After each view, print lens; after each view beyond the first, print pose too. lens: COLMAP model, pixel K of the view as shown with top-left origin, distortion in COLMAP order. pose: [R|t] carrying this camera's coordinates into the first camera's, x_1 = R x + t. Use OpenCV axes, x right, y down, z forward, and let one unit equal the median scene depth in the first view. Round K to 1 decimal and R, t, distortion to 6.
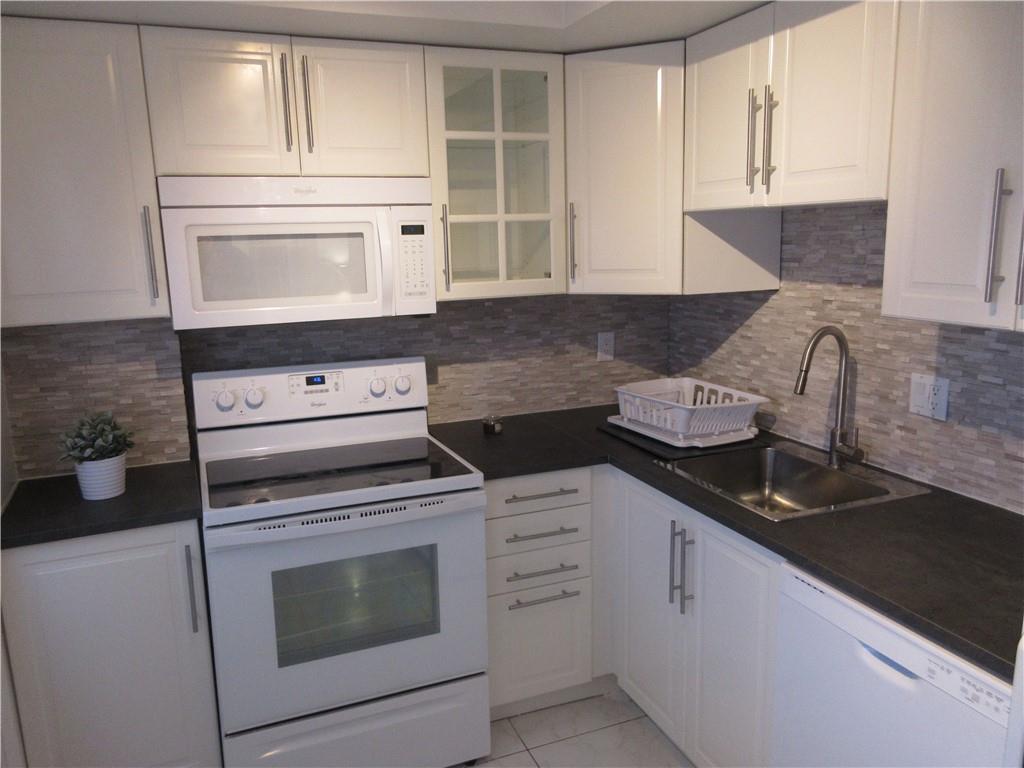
lens RADIAL K [[765.0, 0, 510.2], [0, 765.0, 384.8], [0, 0, 1]] dist [-0.004751, 0.009454]
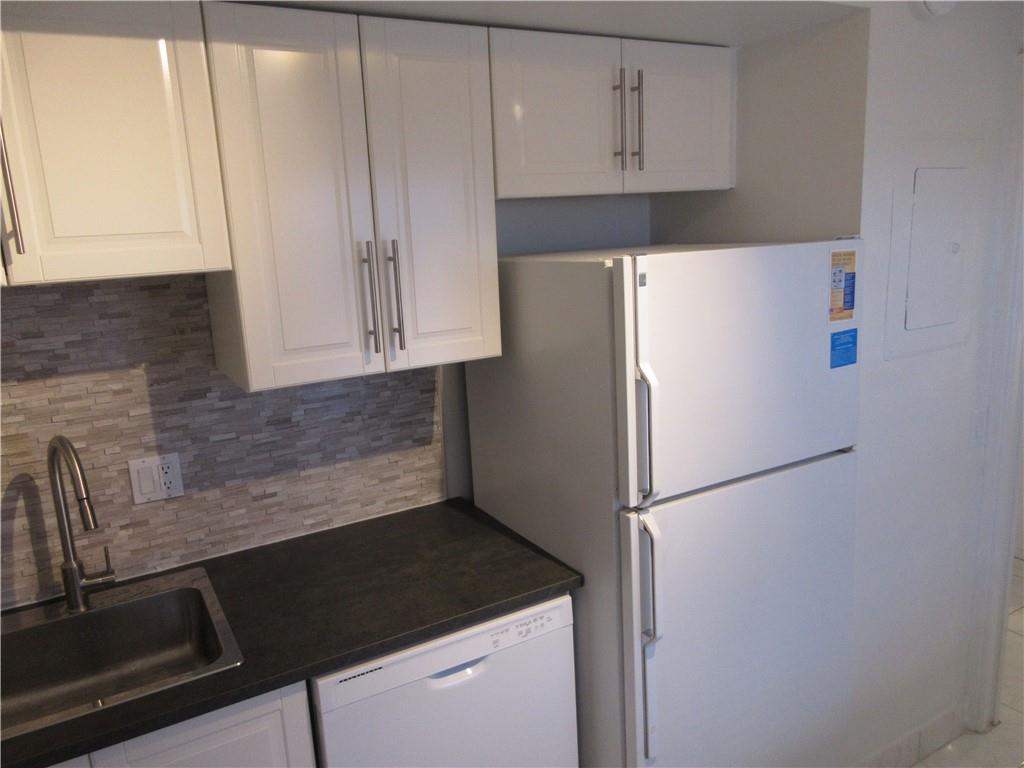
lens RADIAL K [[765.0, 0, 510.6], [0, 765.0, 381.1], [0, 0, 1]] dist [-0.004751, 0.009454]
pose [[-0.145002, -0.177316, 0.973413, -0.395337], [0.242583, 0.947413, 0.208715, -0.188632], [-0.959233, 0.266398, -0.094363, 0.666691]]
